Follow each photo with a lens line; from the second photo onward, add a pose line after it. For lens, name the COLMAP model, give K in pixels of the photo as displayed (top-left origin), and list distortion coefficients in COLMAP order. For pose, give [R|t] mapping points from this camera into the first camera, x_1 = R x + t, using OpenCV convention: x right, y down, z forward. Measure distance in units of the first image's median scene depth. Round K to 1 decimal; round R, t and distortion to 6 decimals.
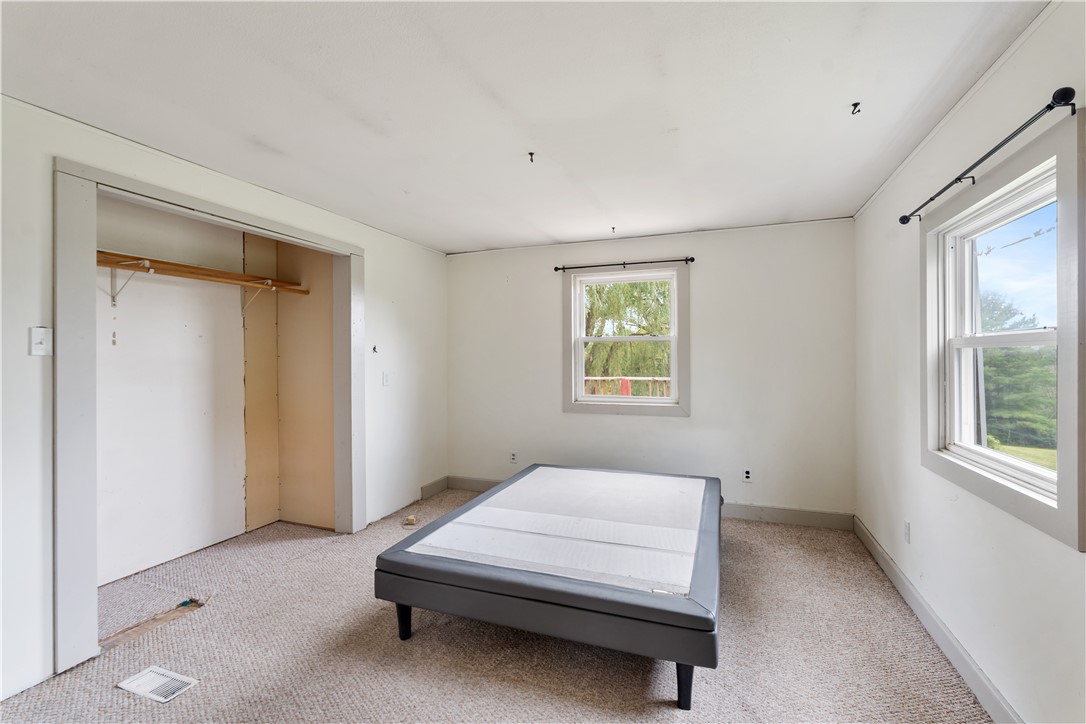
lens RADIAL K [[482.8, 0, 541.6], [0, 482.8, 356.8], [0, 0, 1]] dist [-0.001714, -0.000085]
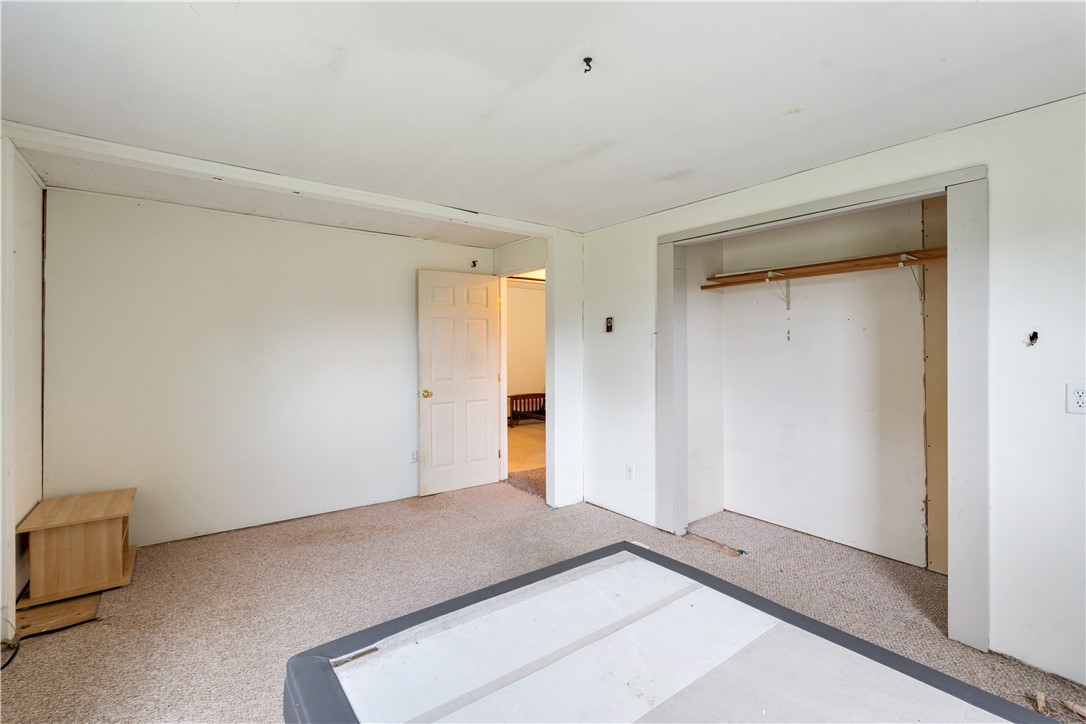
lens RADIAL K [[482.8, 0, 543.1], [0, 482.8, 353.5], [0, 0, 1]] dist [-0.001714, -0.000085]
pose [[-0.535954, 0.015788, -0.844099, 0.513064], [0.001333, 0.999840, 0.017855, -0.013464], [0.844246, 0.008444, -0.535889, 1.129616]]
